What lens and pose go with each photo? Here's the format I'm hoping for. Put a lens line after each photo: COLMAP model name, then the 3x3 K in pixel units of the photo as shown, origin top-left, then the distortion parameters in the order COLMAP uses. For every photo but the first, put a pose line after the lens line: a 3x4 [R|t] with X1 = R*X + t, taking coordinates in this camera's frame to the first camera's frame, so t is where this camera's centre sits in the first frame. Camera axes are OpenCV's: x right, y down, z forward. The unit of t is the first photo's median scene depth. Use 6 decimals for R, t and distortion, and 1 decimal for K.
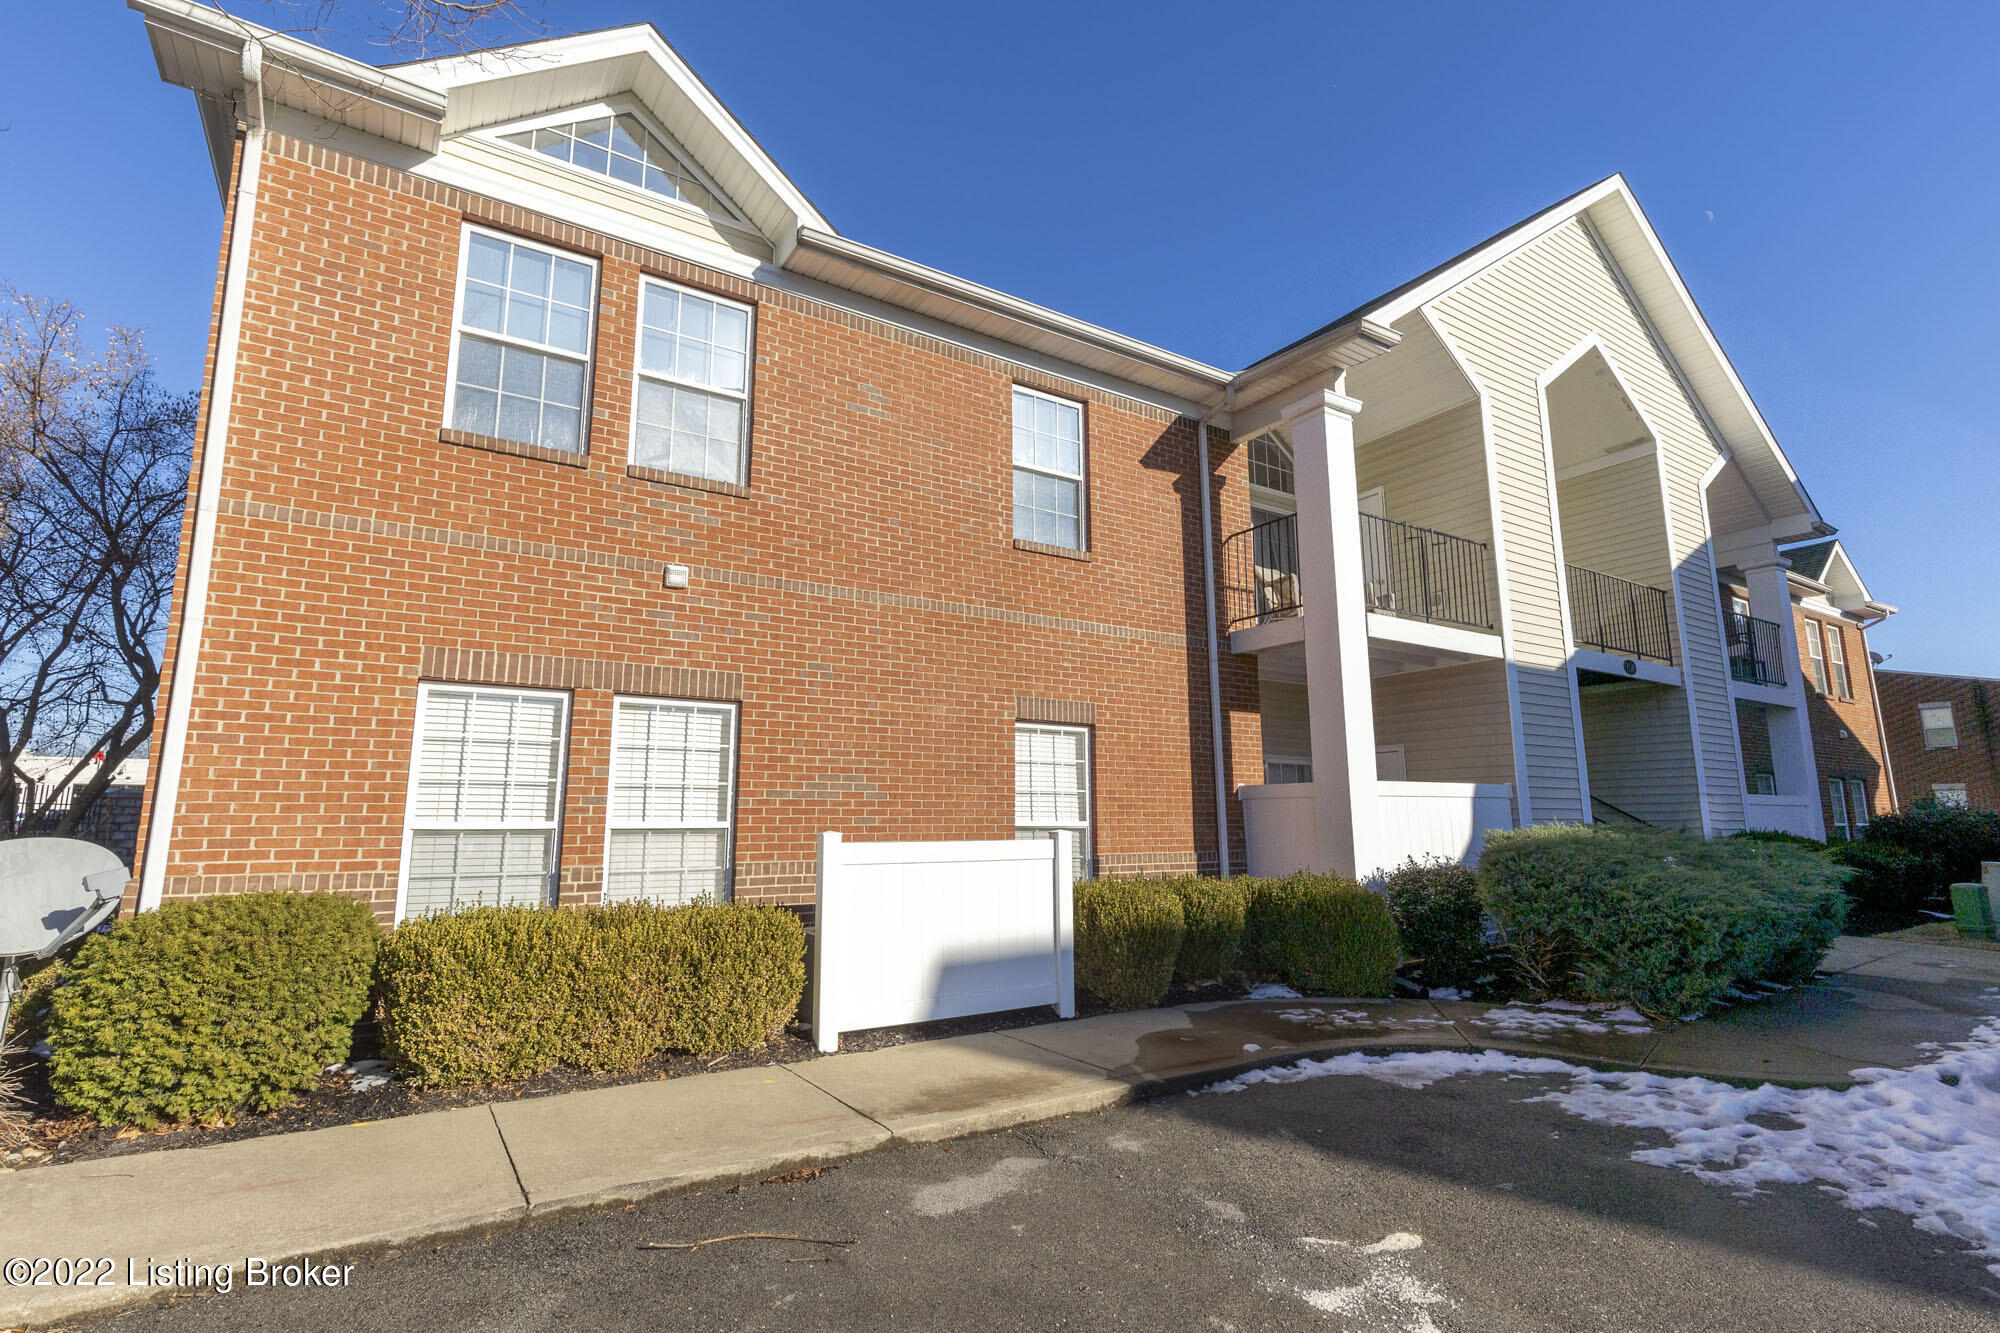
lens RADIAL K [[943.1, 0, 1000.0], [0, 943.1, 666.5], [0, 0, 1]] dist [0.008566, -0.000183]
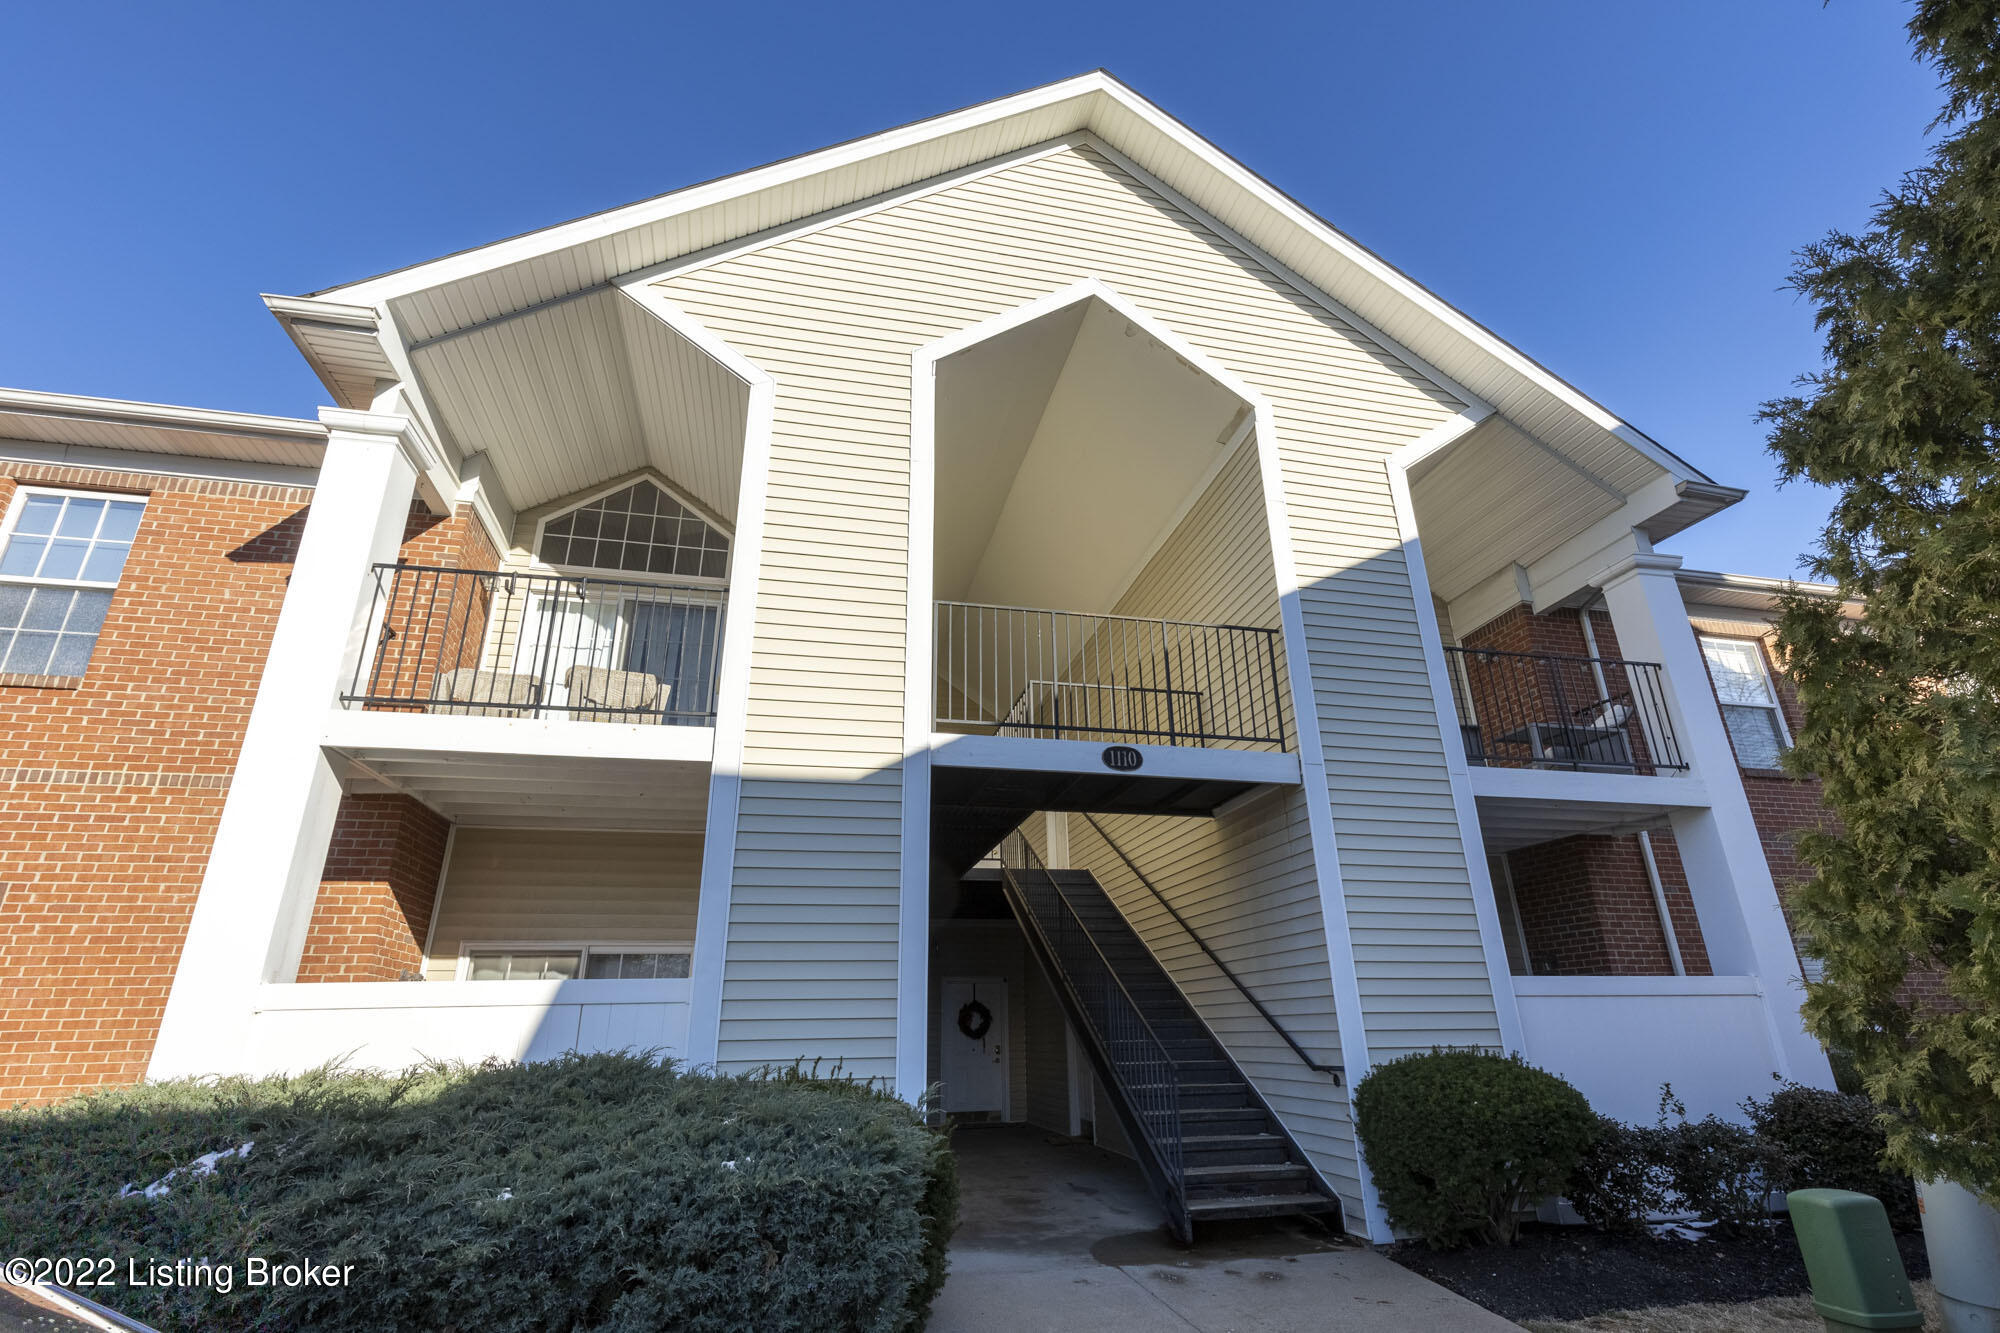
lens RADIAL K [[938.4, 0, 1000.0], [0, 938.4, 666.5], [0, 0, 1]] dist [0.003053, 0.000245]
pose [[0.937520, -0.138423, -0.319210, 1.408649], [0.069744, 0.973598, -0.217354, 0.119580], [0.340869, 0.181510, 0.922422, 0.757154]]
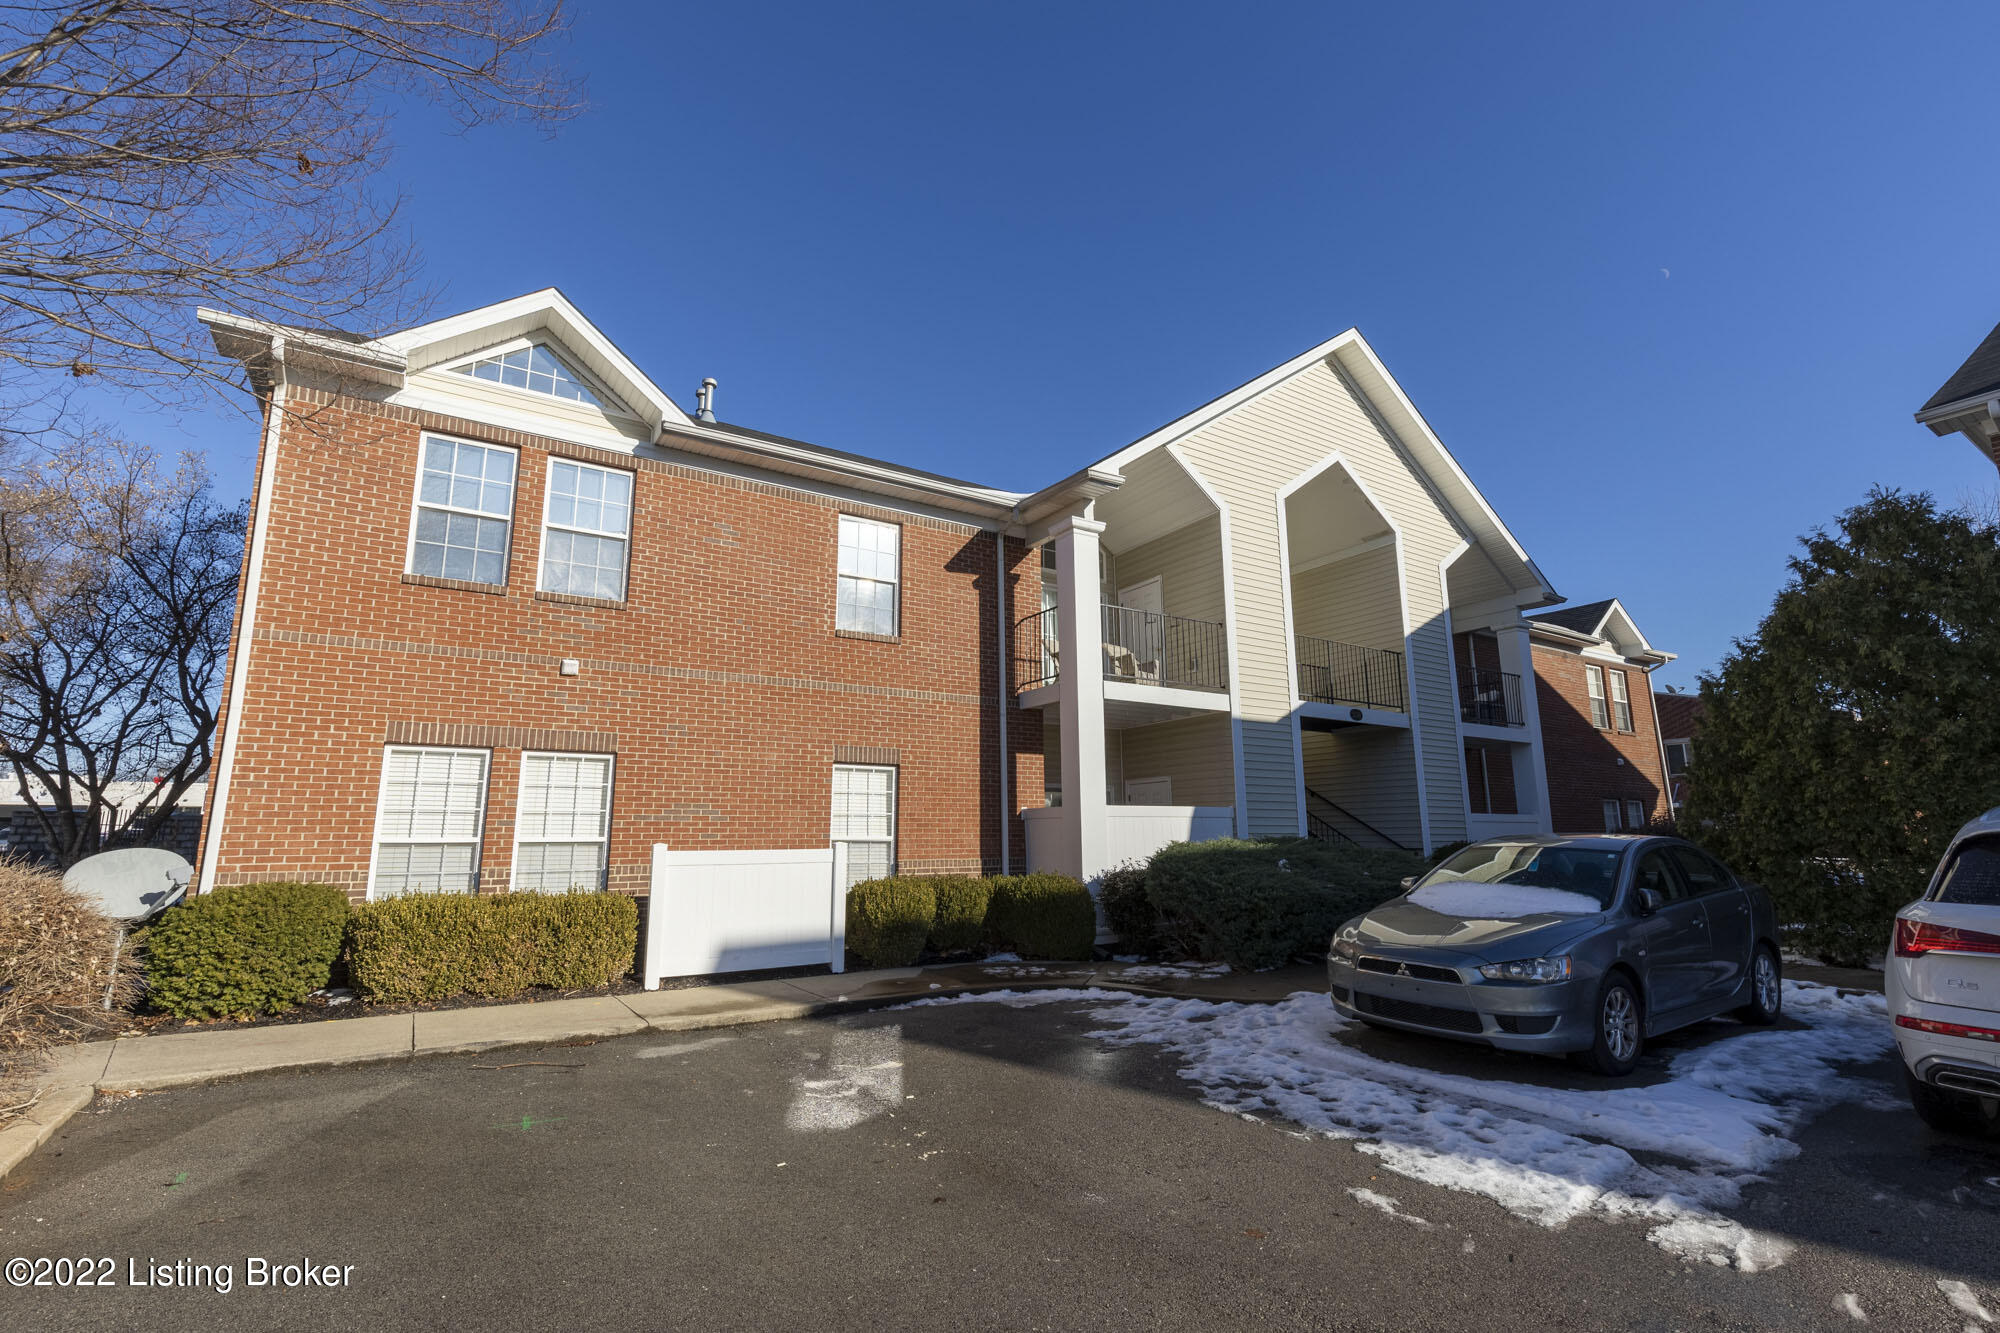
lens RADIAL K [[891.7, 0, 999.7], [0, 891.7, 675.4], [0, 0, 1]] dist [0.009504, -0.000176]
pose [[0.999967, -0.004061, -0.007016, 0.340812], [0.003941, 0.999847, -0.017048, -0.059687], [0.007084, 0.017019, 0.999830, -0.382562]]
